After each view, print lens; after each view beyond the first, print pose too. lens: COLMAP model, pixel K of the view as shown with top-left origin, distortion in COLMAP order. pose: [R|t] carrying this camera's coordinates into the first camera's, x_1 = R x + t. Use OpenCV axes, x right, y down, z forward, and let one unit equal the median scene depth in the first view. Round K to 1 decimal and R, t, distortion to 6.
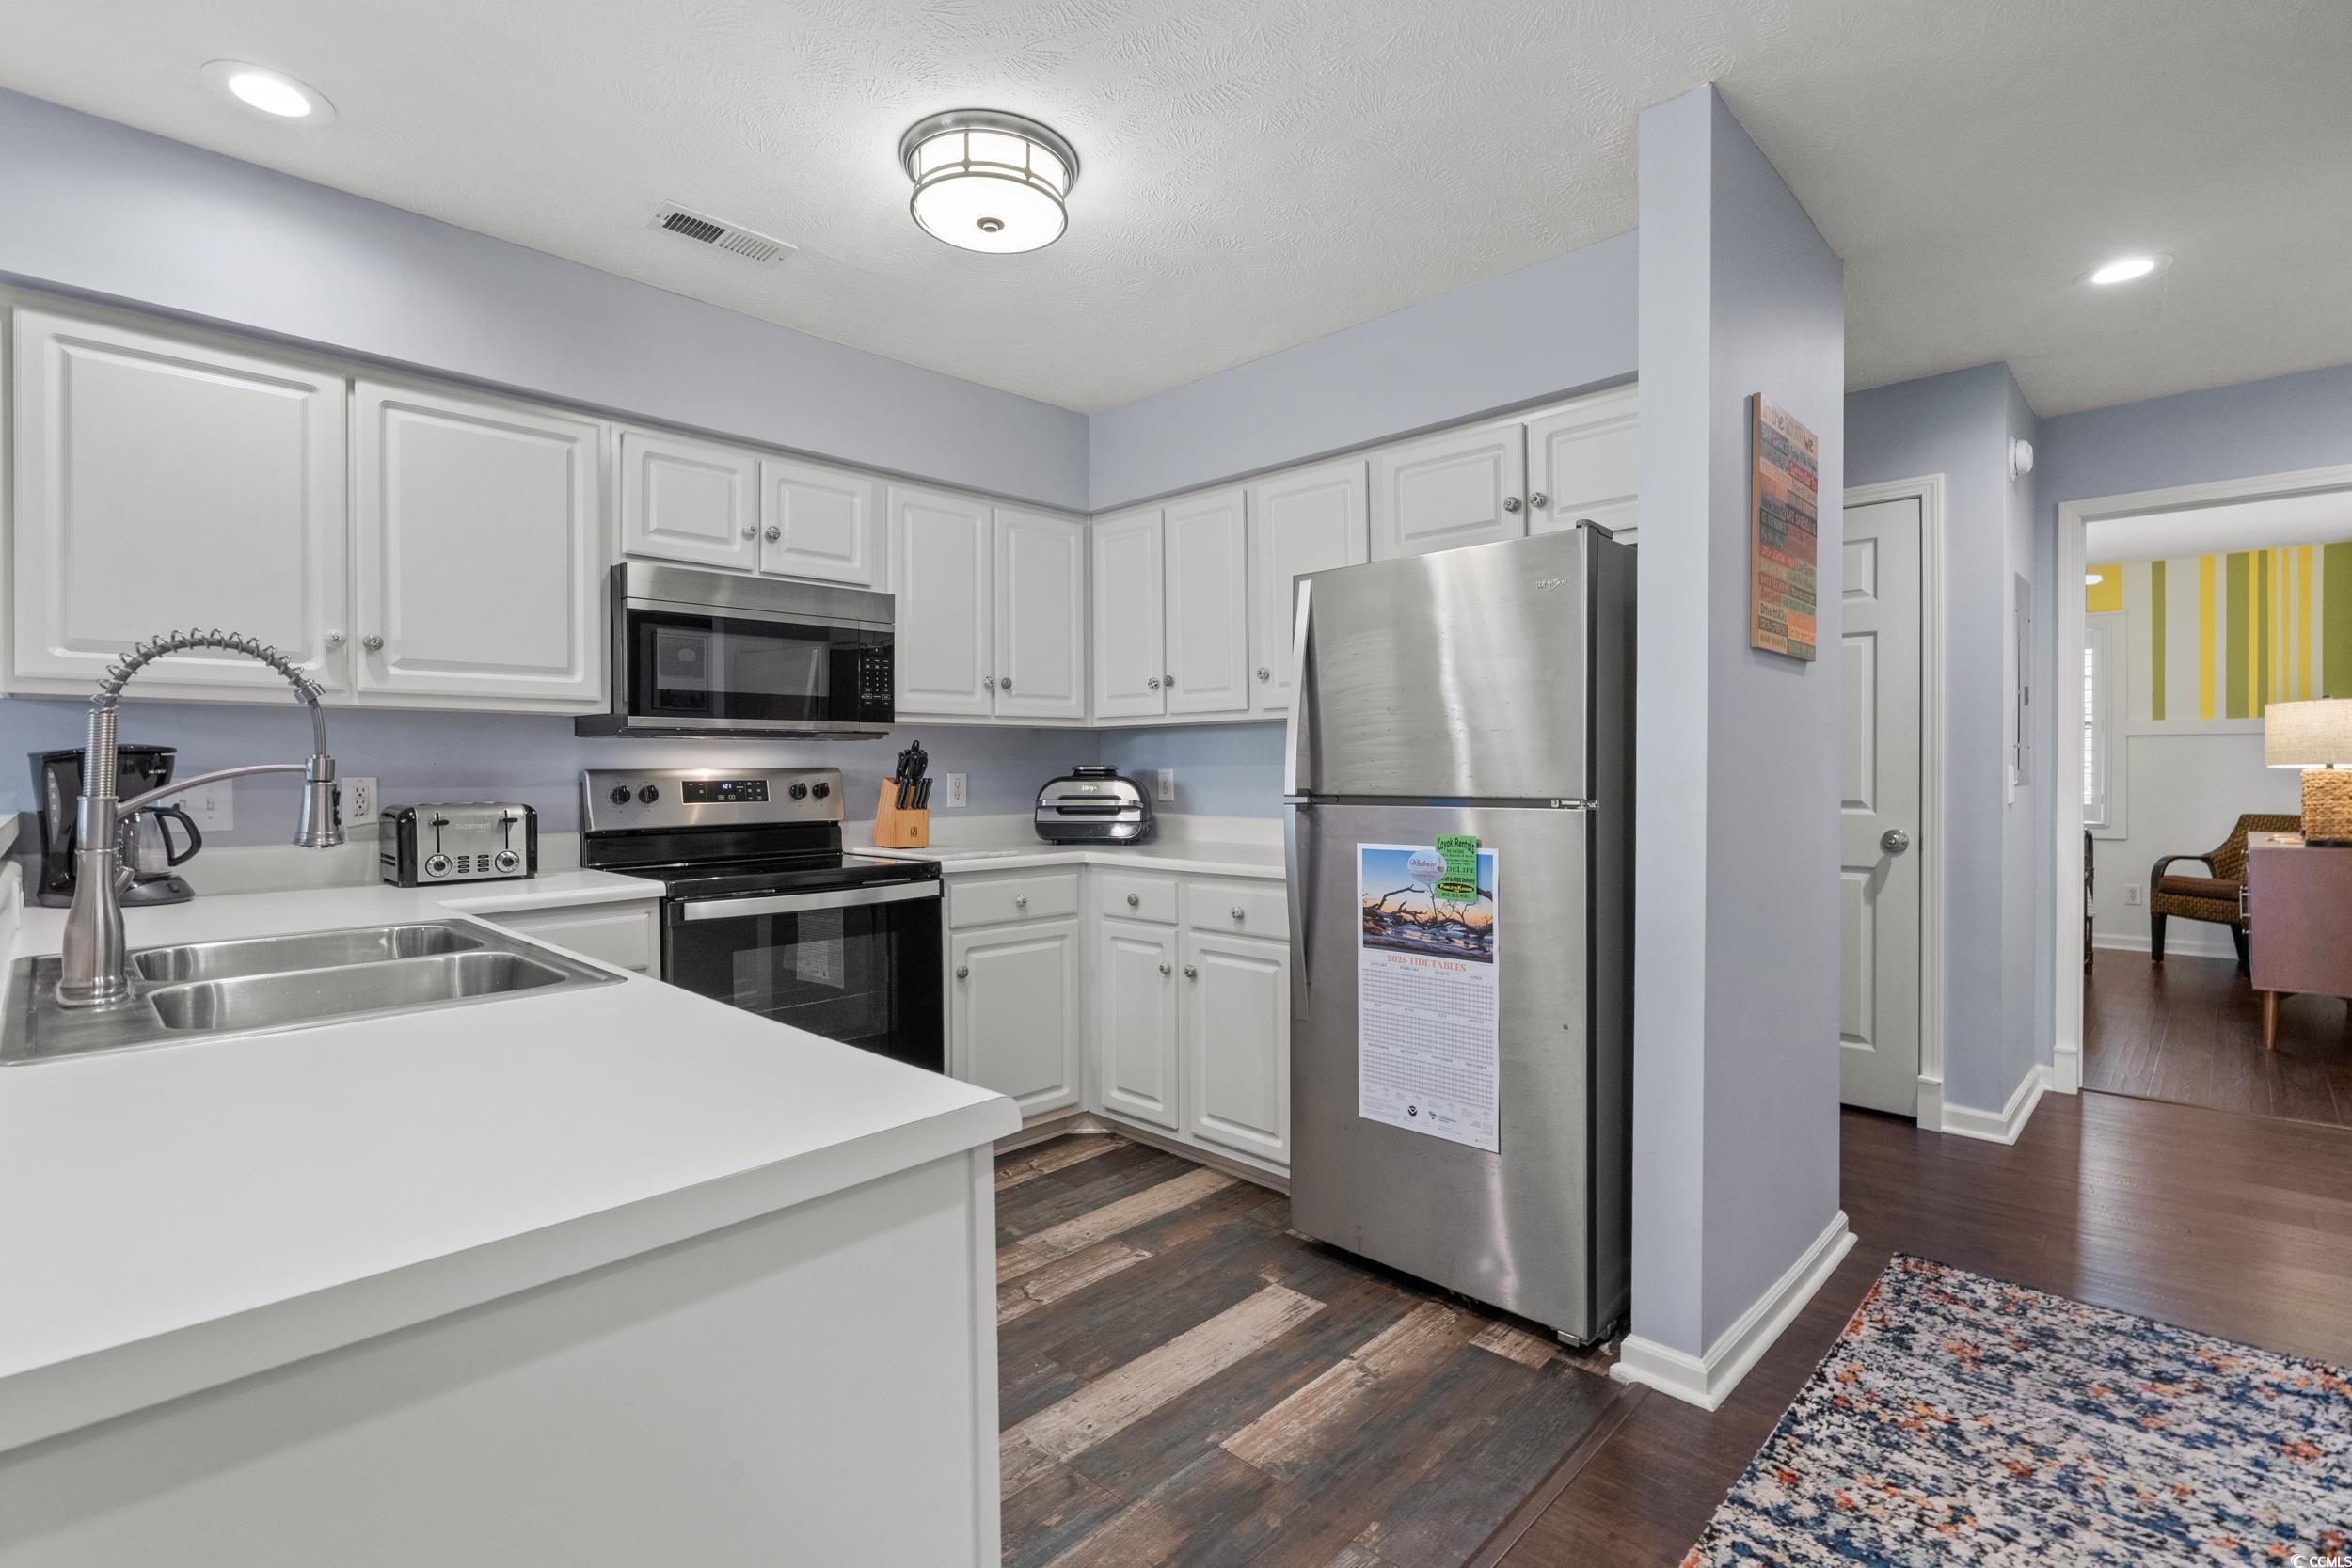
lens RADIAL K [[1075.3, 0, 1175.6], [0, 1075.3, 775.9], [0, 0, 1]] dist [-0.002287, -0.000175]
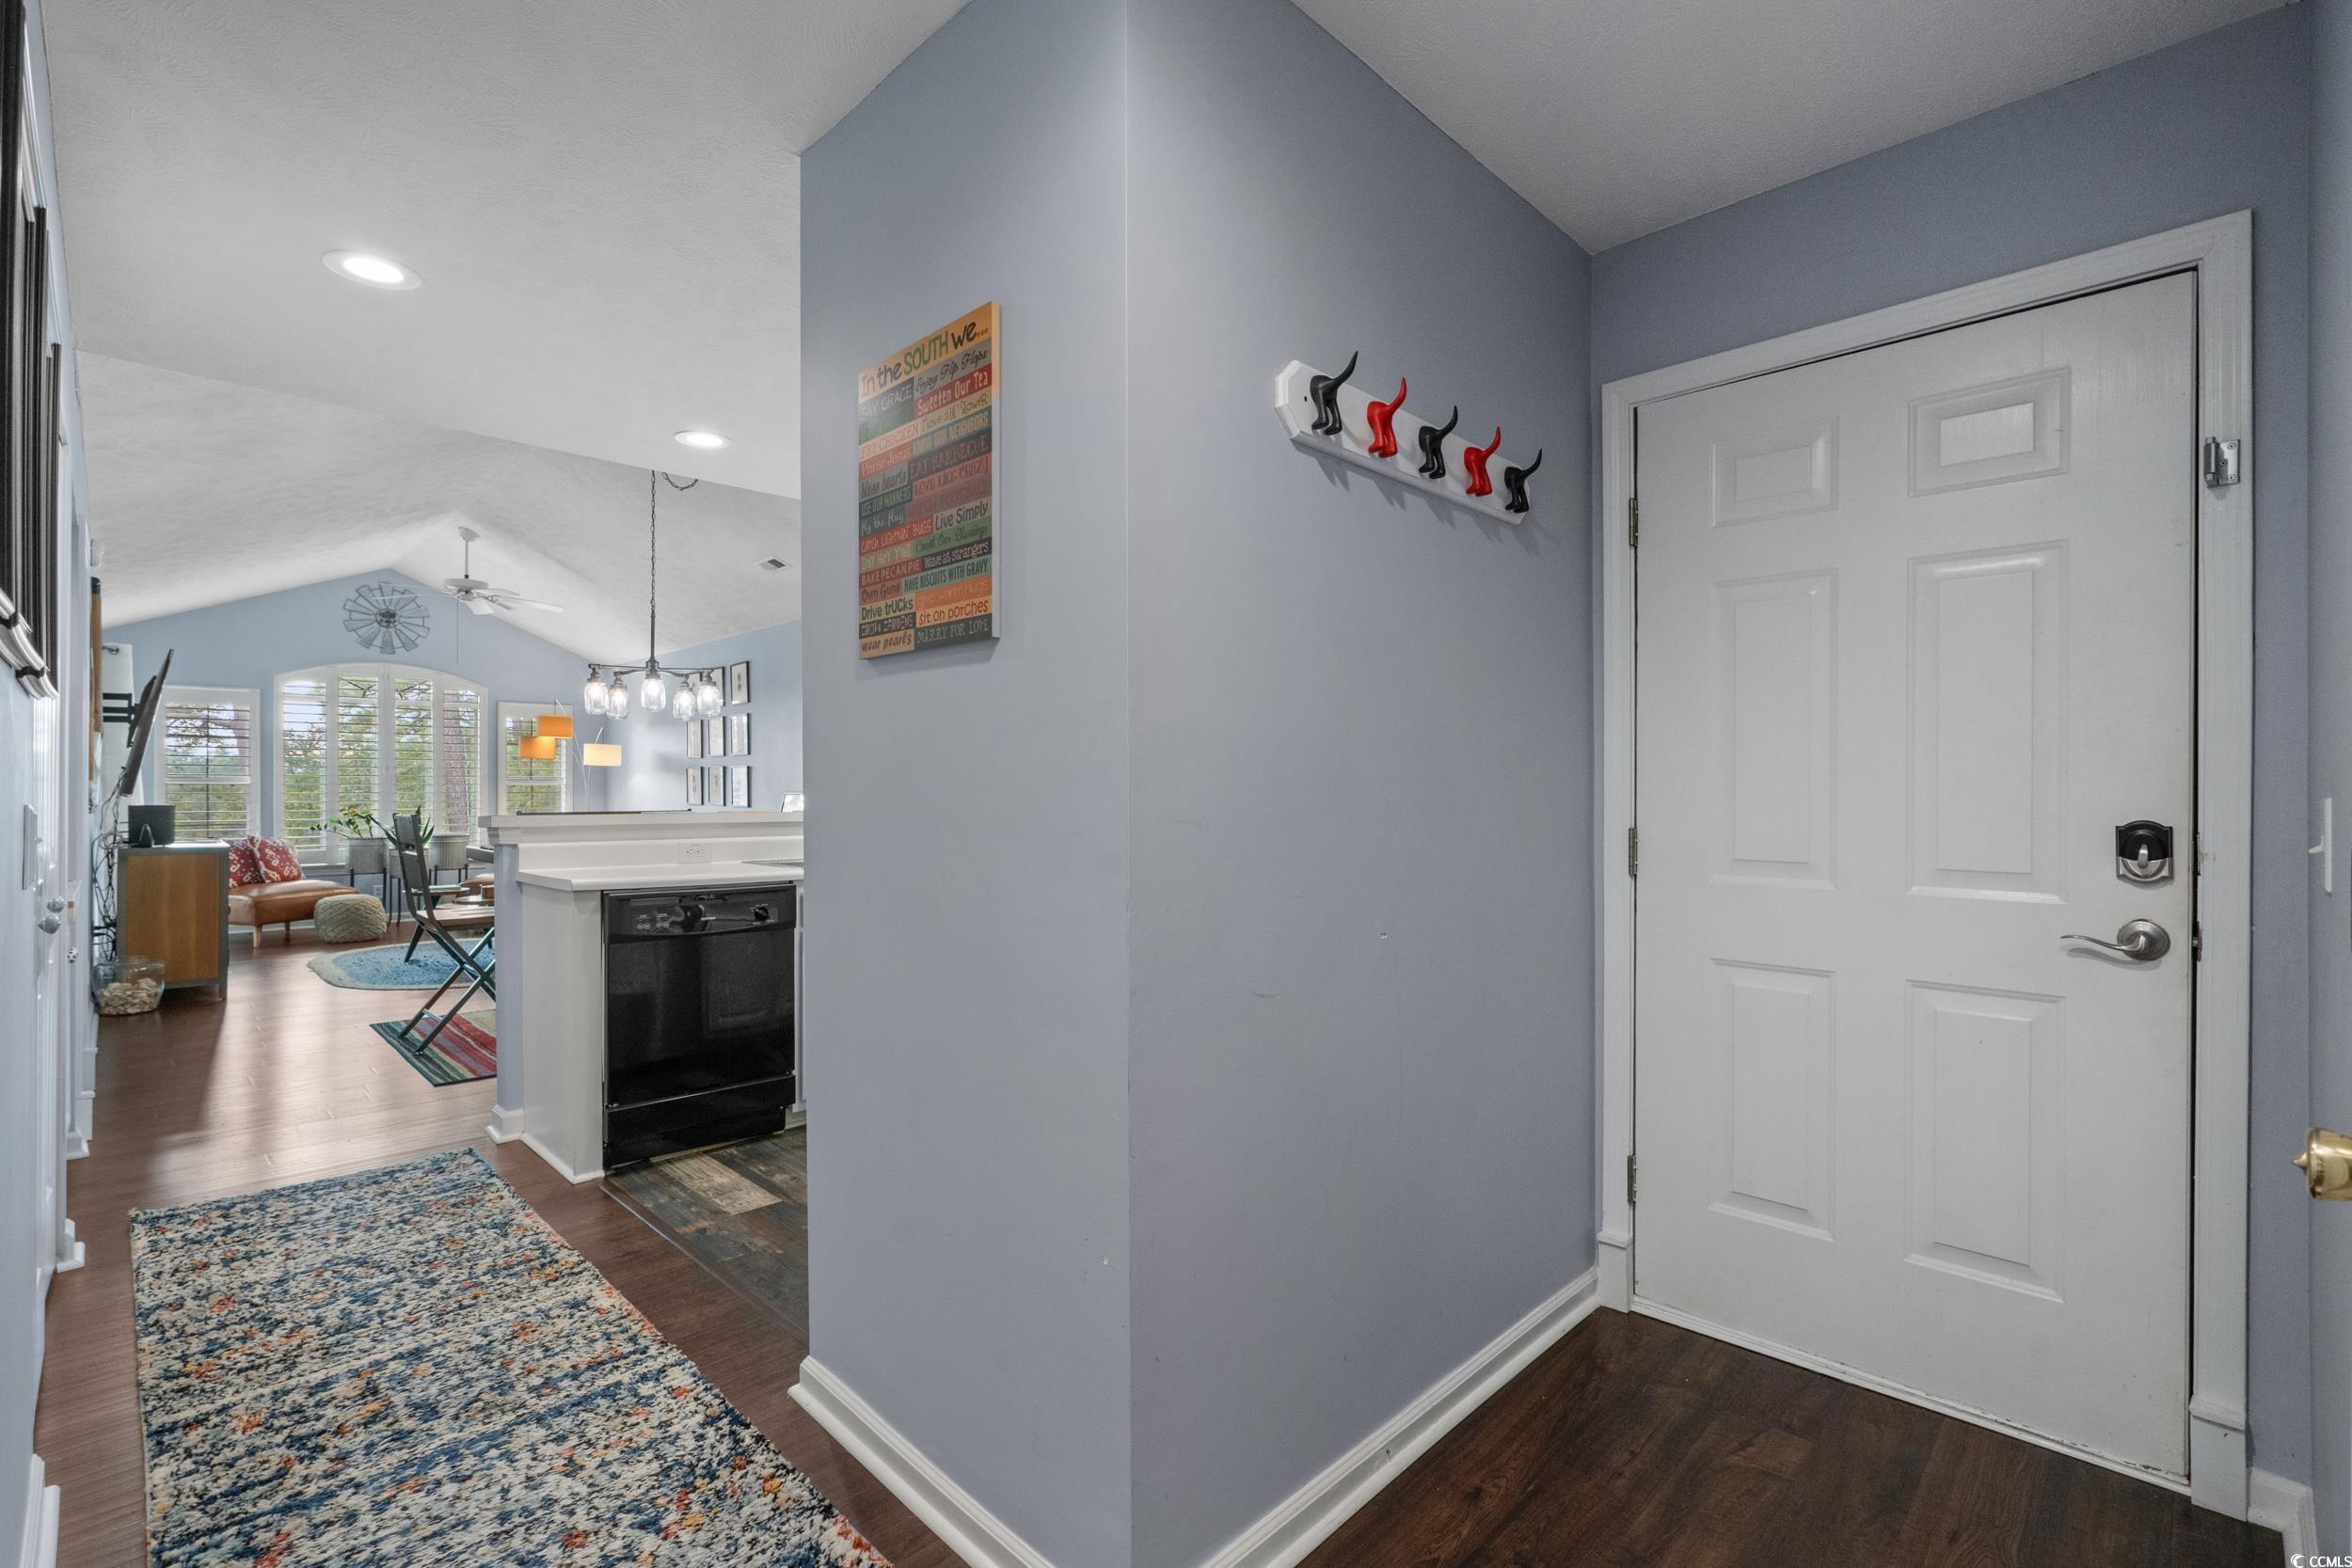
lens RADIAL K [[1052.2, 0, 1170.6], [0, 1052.2, 786.5], [0, 0, 1]] dist [-0.002785, -0.000257]
pose [[-0.007523, -0.003070, -0.999967, 0.893112], [-0.009545, 0.999950, -0.002998, -0.009050], [0.999926, 0.009522, -0.007552, 0.797363]]
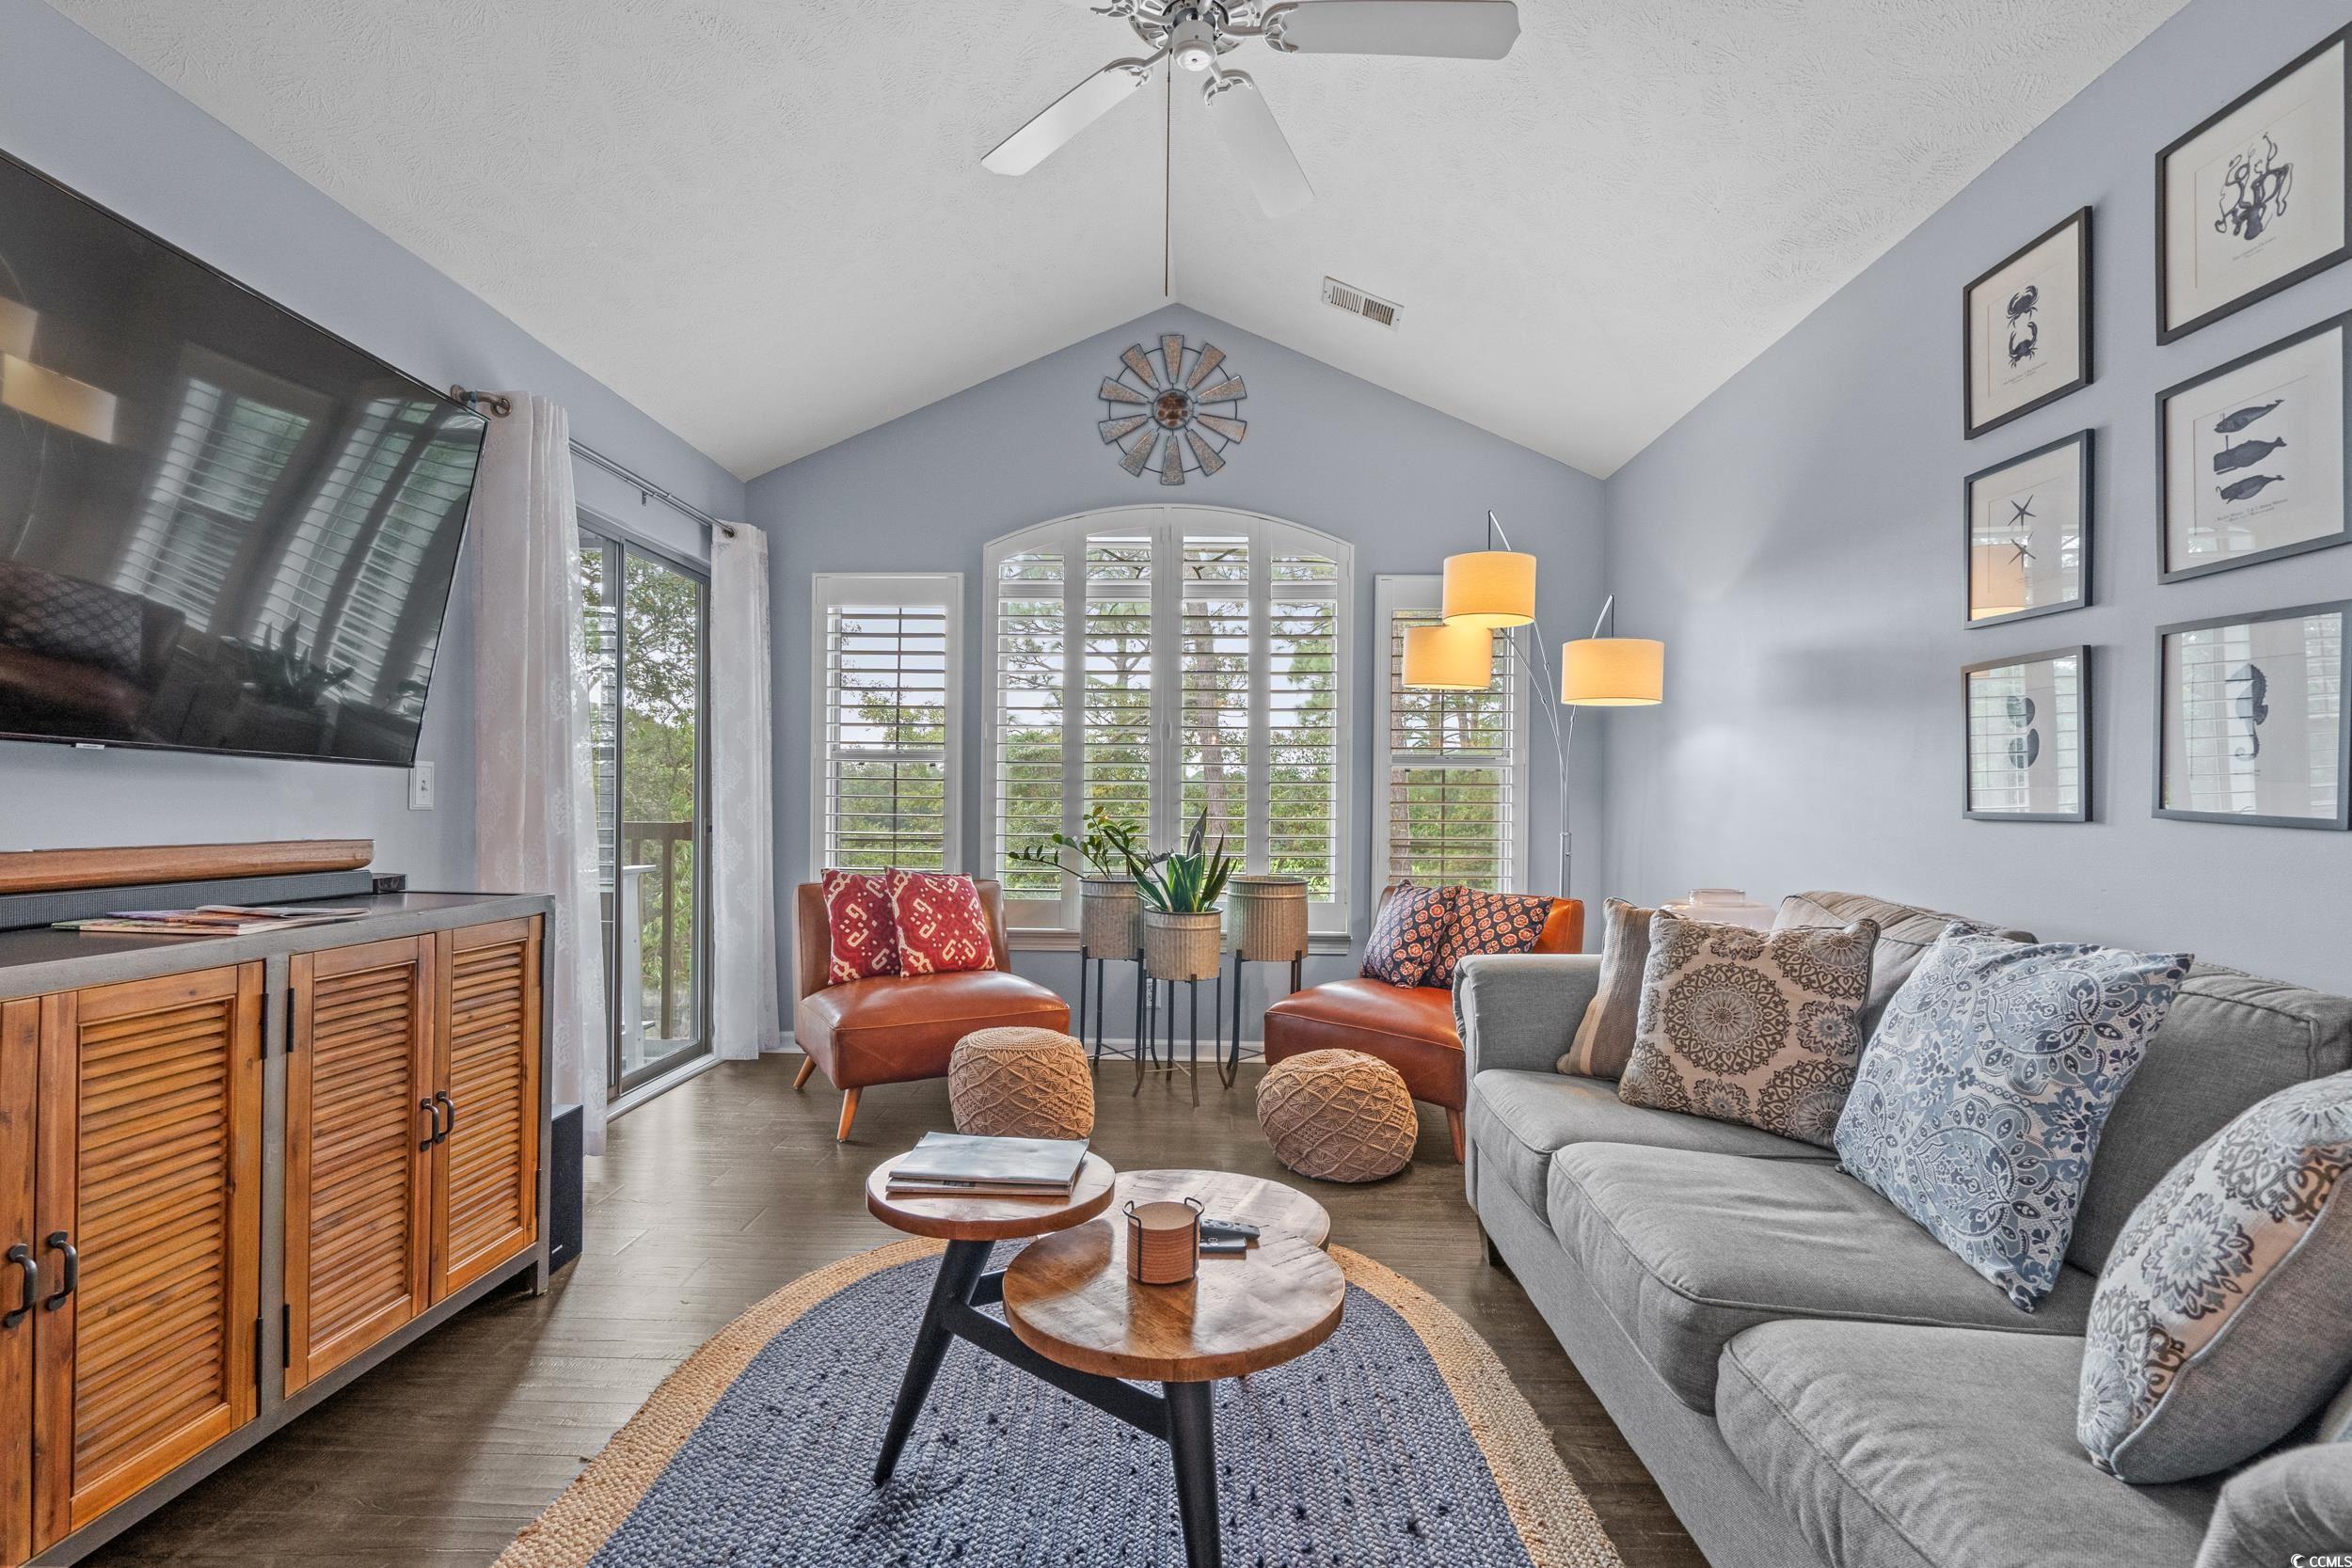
lens RADIAL K [[1086.5, 0, 1177.2], [0, 1086.5, 802.4], [0, 0, 1]] dist [-0.008757, 0.002223]
pose [[-0.736341, -0.006816, -0.676577, -1.001236], [-0.016580, 0.999831, 0.007971, 0.034037], [0.676408, 0.017087, -0.736329, -0.317357]]
